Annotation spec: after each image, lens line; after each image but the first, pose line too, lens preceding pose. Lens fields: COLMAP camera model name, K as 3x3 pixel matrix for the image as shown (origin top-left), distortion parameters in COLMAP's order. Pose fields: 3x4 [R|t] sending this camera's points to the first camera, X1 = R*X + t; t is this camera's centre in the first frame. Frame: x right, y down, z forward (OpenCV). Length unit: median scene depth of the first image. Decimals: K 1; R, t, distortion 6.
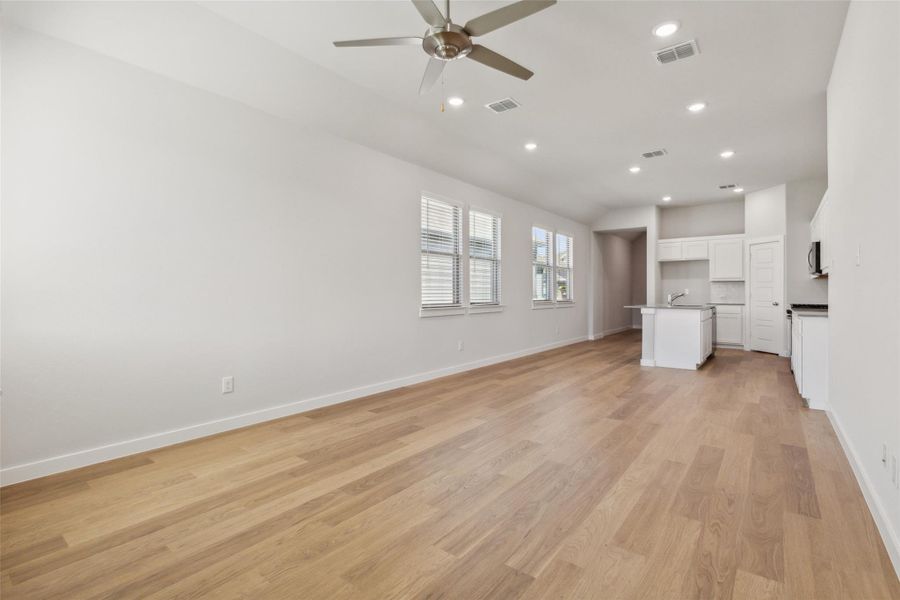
lens RADIAL K [[415.8, 0, 454.2], [0, 415.8, 296.1], [0, 0, 1]] dist [-0.021442, -0.000221]
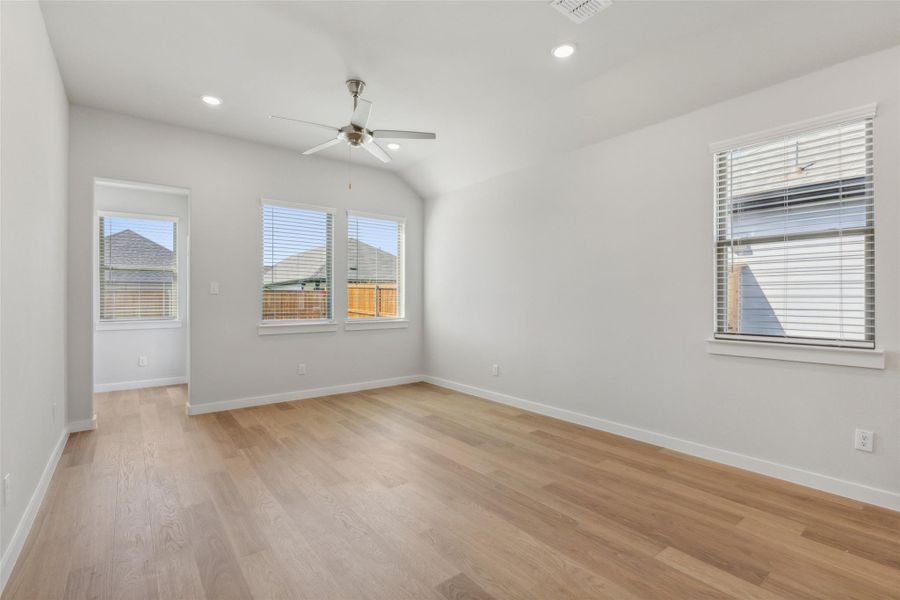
lens RADIAL K [[415.8, 0, 455.5], [0, 415.8, 299.0], [0, 0, 1]] dist [-0.021442, -0.000221]
pose [[-0.238707, -0.000623, -0.971091, 0.937859], [-0.009125, 0.999957, 0.001602, -0.042012], [0.971049, 0.009244, -0.238703, 1.220361]]
